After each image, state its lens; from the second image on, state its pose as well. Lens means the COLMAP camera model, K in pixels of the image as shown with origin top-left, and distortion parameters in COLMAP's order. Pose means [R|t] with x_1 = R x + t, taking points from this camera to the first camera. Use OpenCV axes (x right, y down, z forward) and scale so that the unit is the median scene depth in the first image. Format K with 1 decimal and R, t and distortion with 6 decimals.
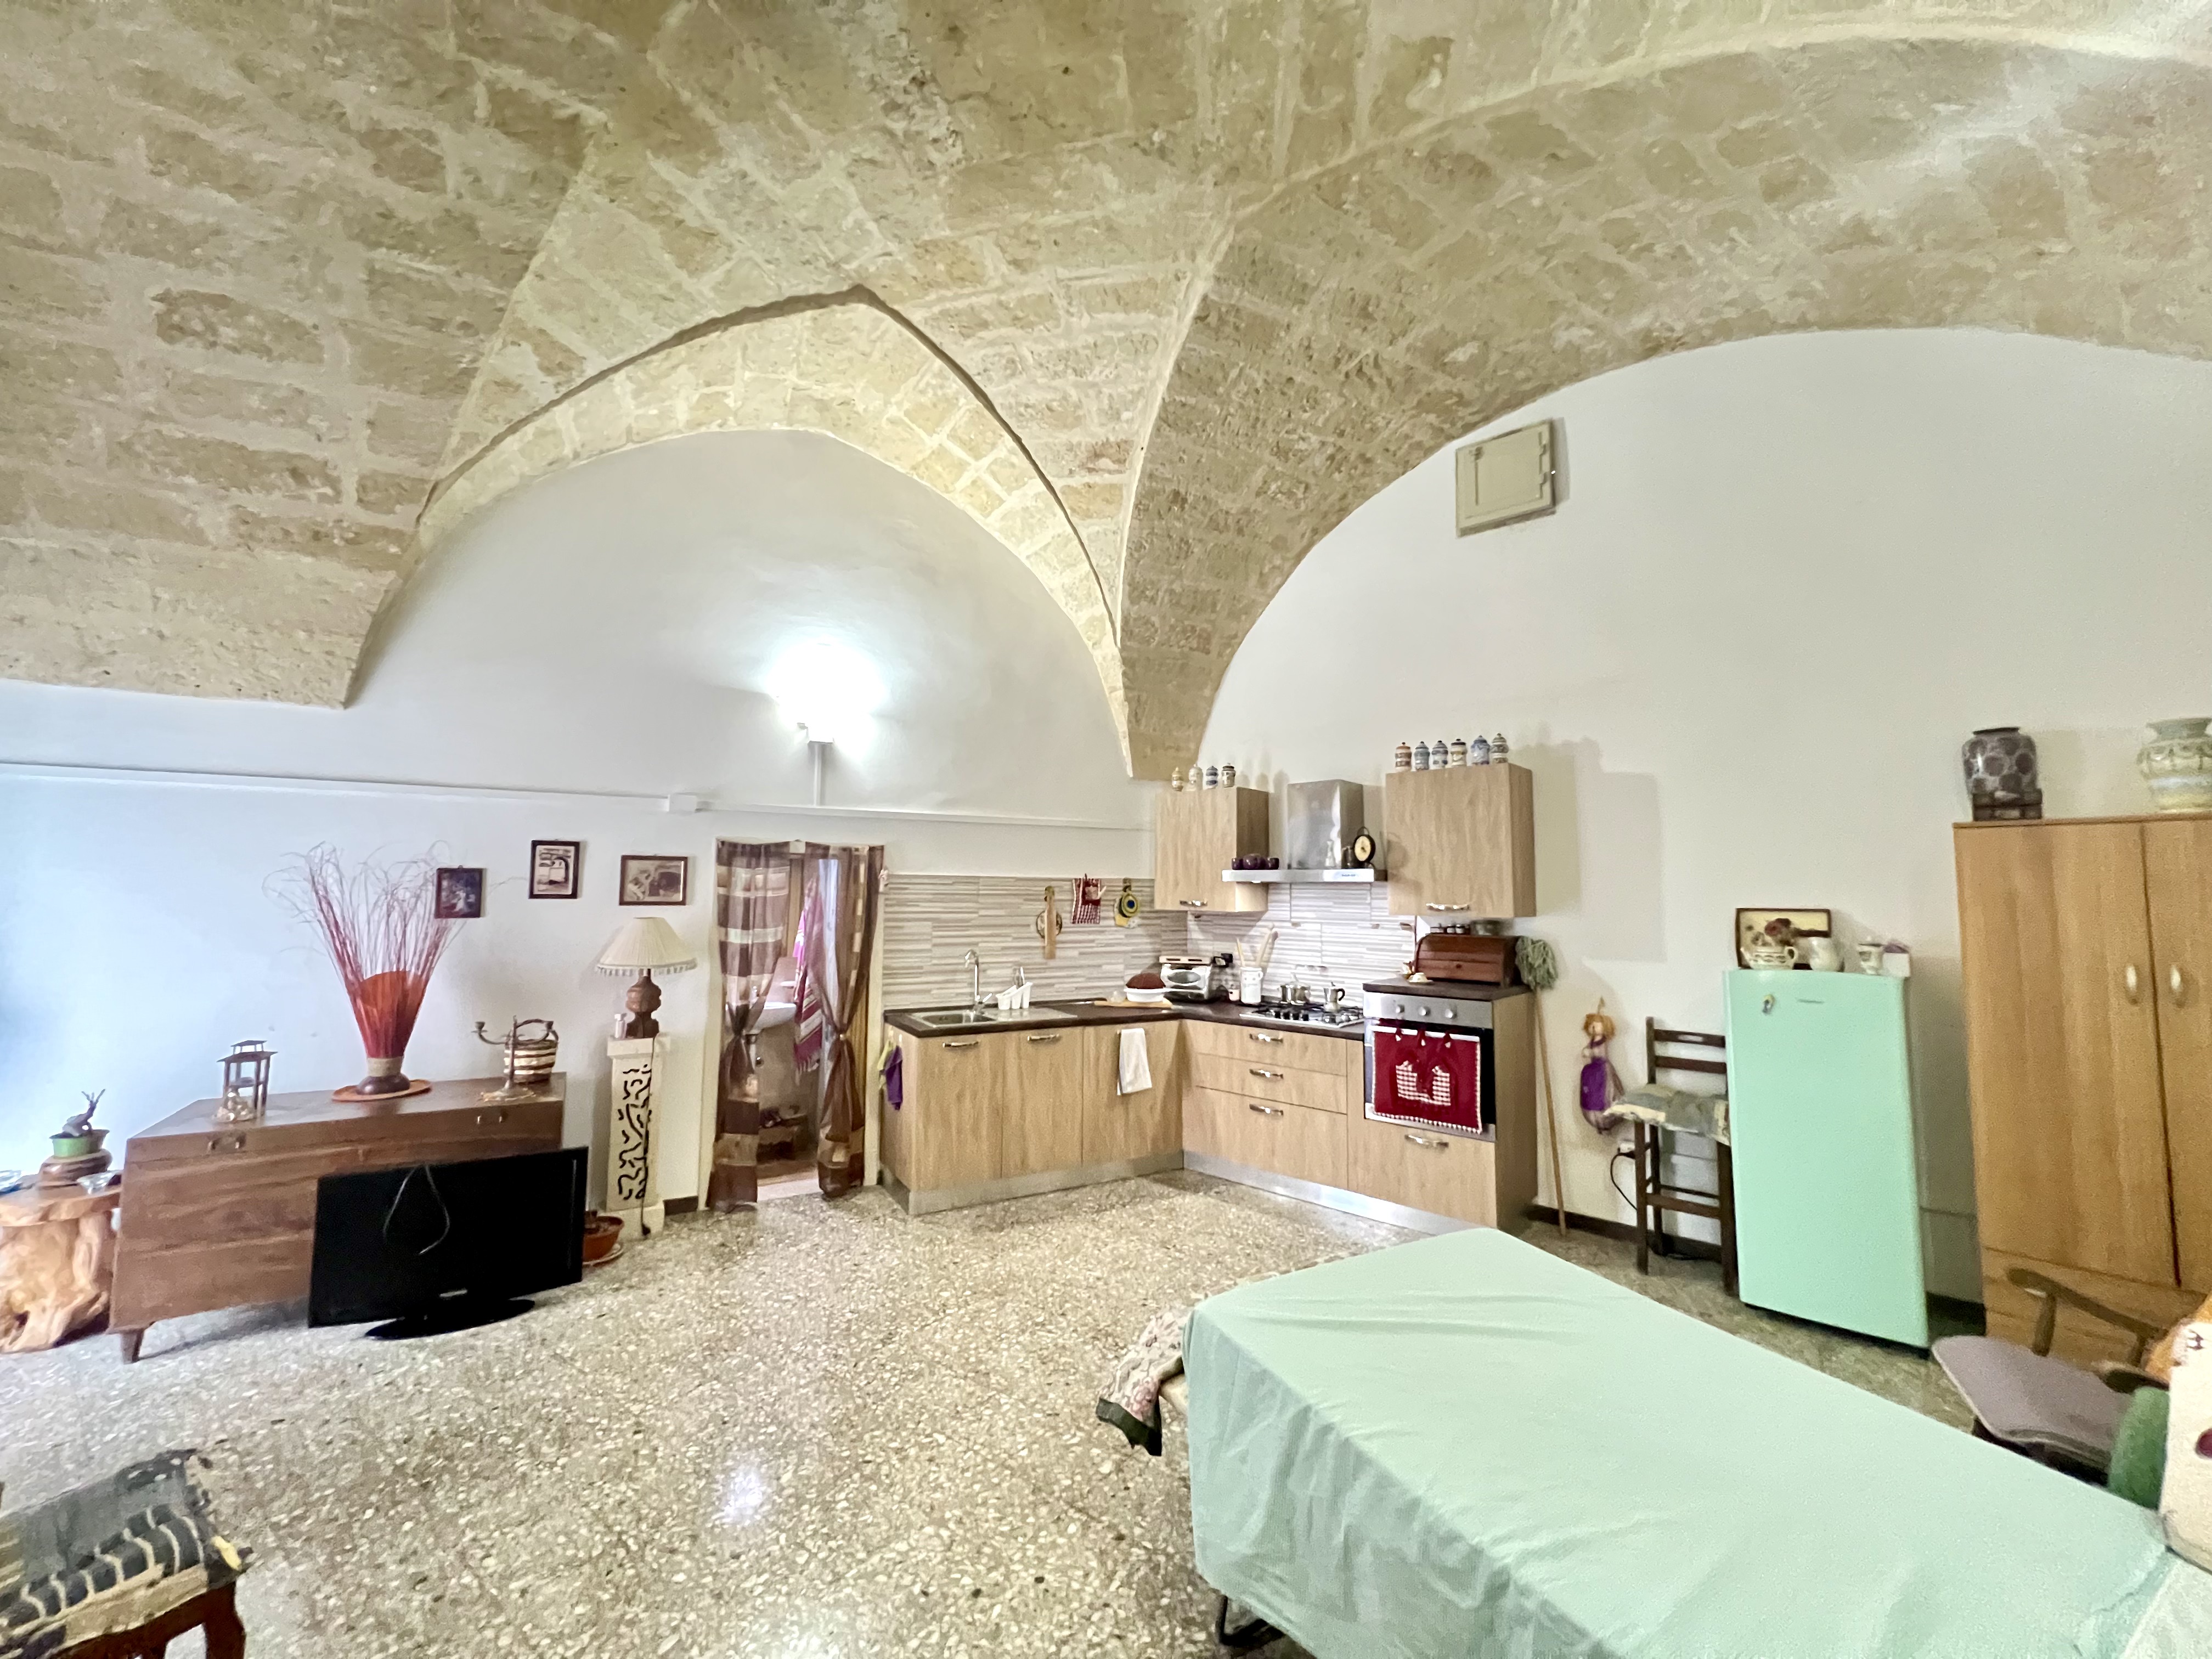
lens RADIAL K [[881.8, 0, 1101.9], [0, 881.8, 823.2], [0, 0, 1]] dist [0.000319, -0.000426]
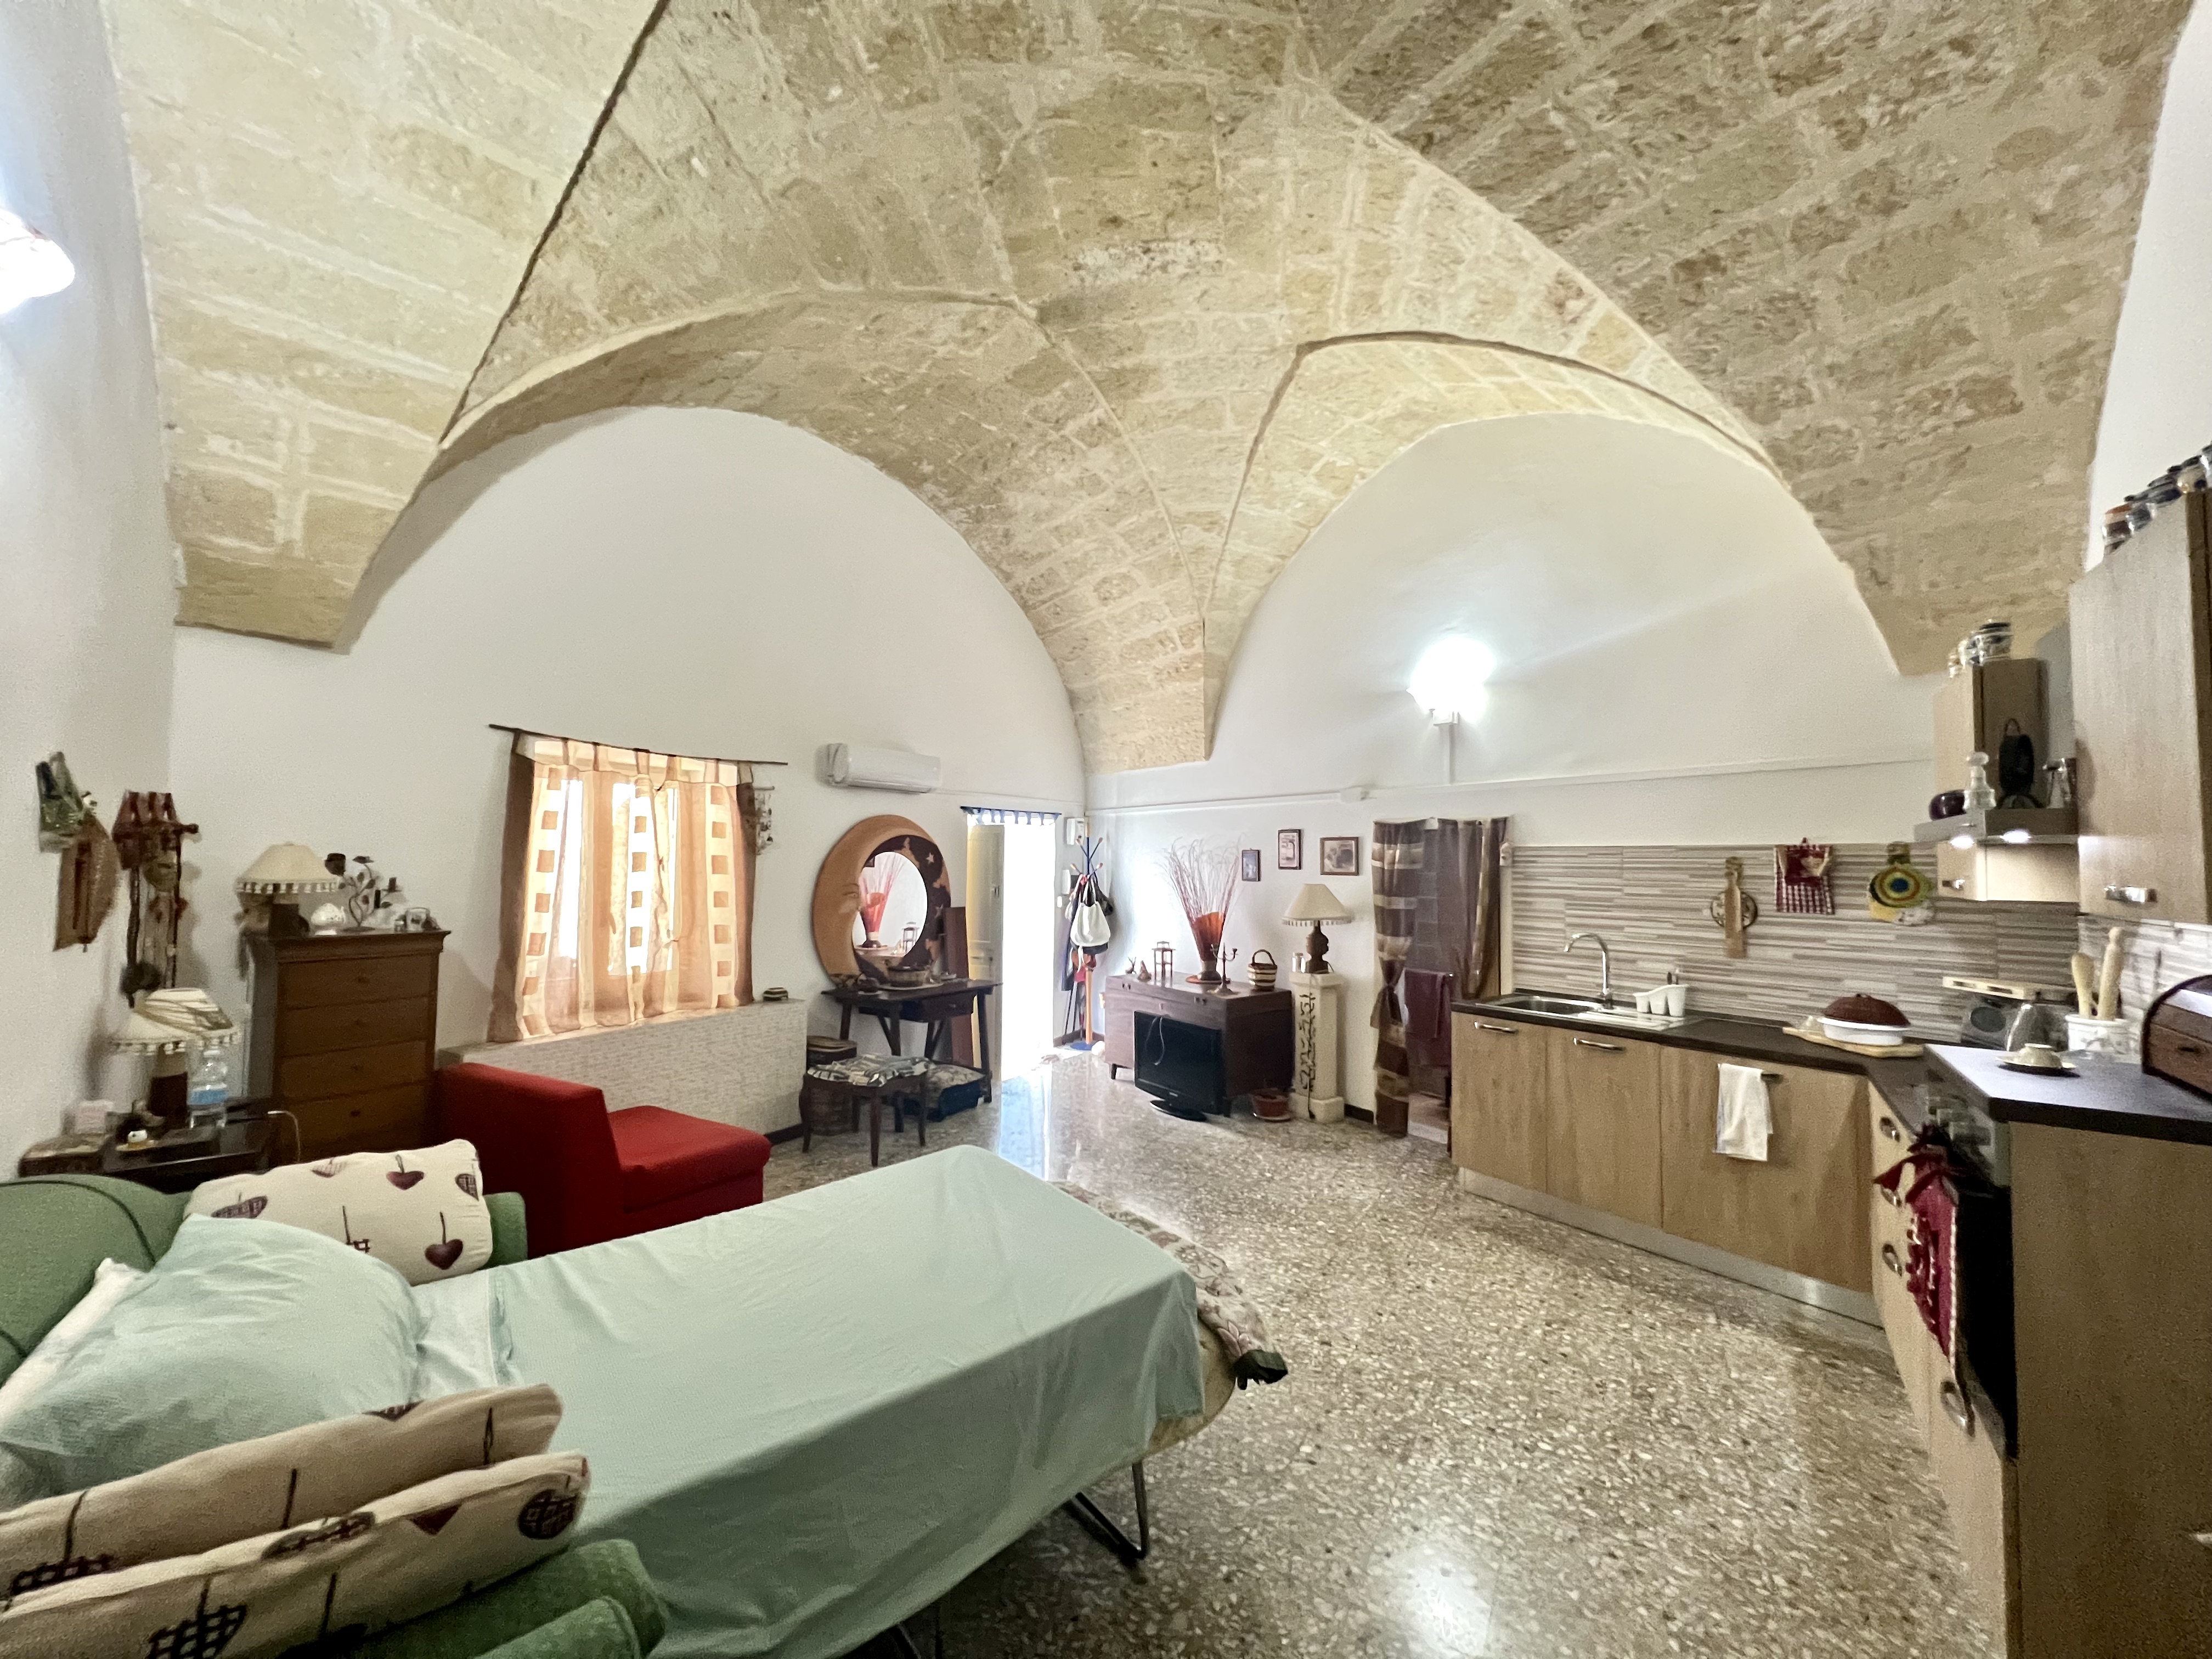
lens RADIAL K [[881.8, 0, 1101.9], [0, 881.8, 823.2], [0, 0, 1]] dist [0.000319, -0.000426]
pose [[0.121984, -0.050785, -0.991232, 0.738192], [0.070968, 0.996580, -0.042326, 0.047084], [0.989992, -0.065183, 0.125171, 0.499169]]
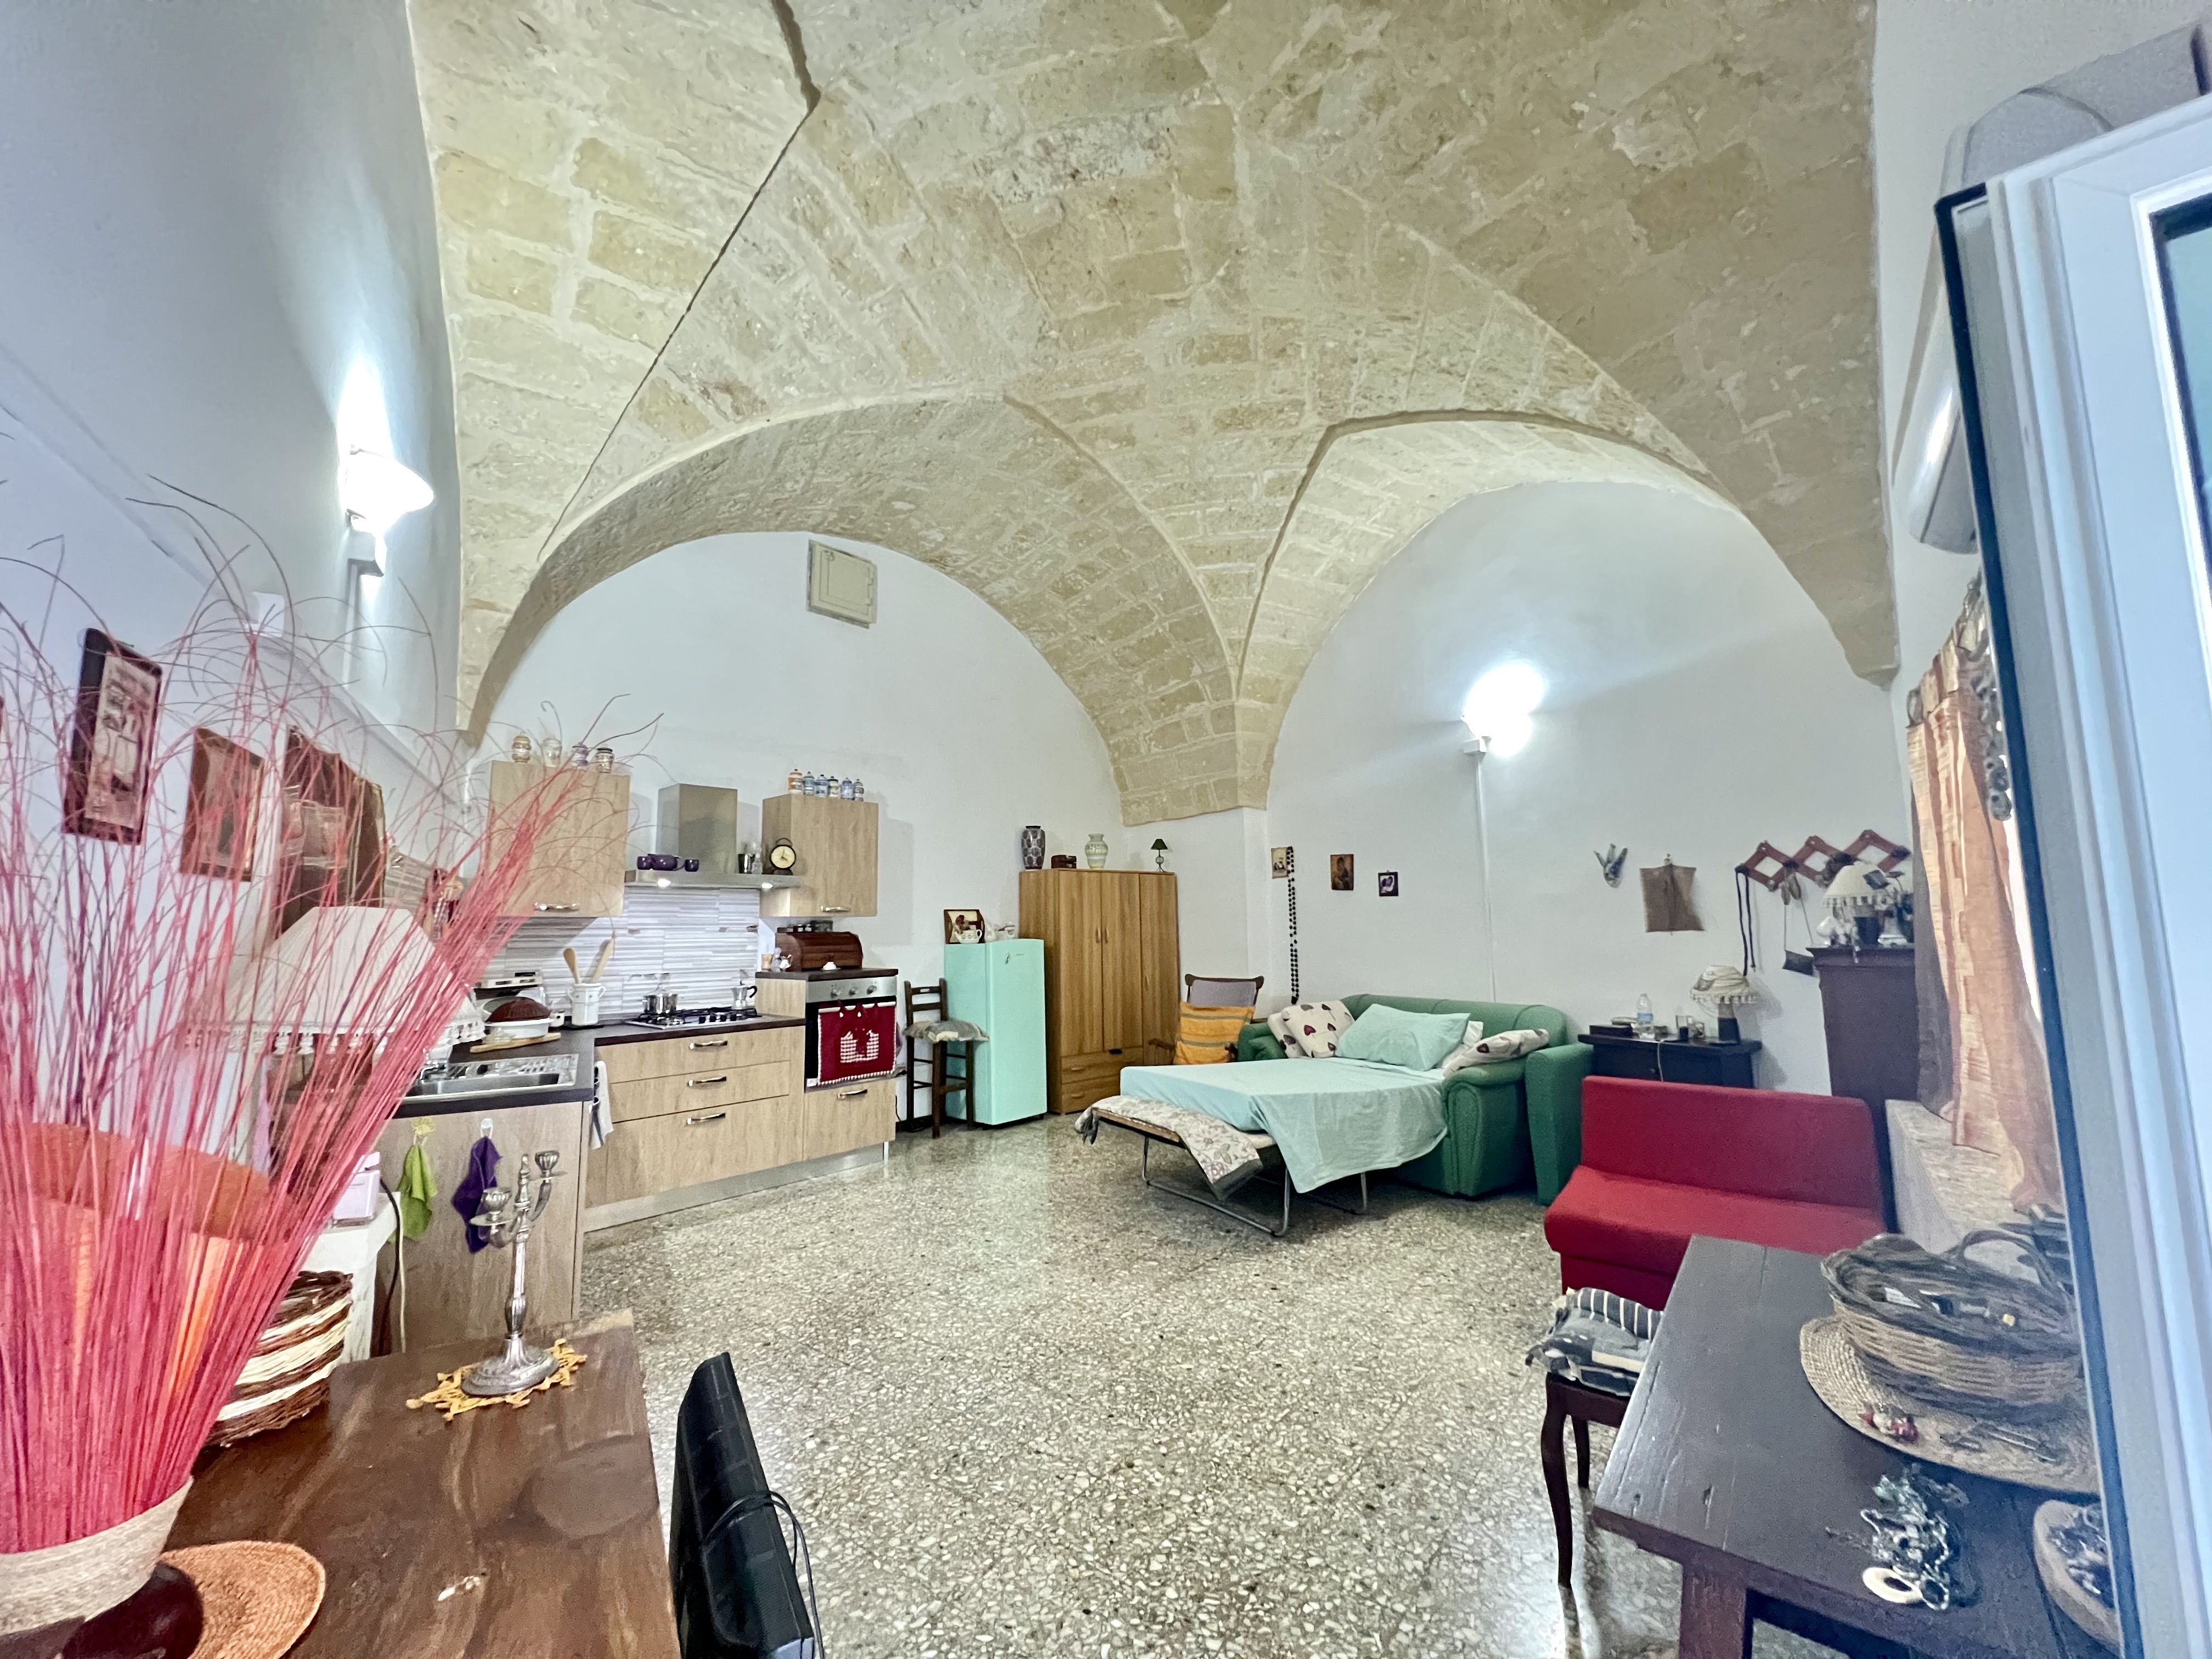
lens RADIAL K [[881.8, 0, 1101.9], [0, 881.8, 823.2], [0, 0, 1]] dist [0.000319, -0.000426]
pose [[-0.011703, 0.107926, 0.994090, -0.883722], [-0.067838, 0.991782, -0.108474, 0.084719], [-0.997628, -0.068706, -0.004285, 0.640297]]
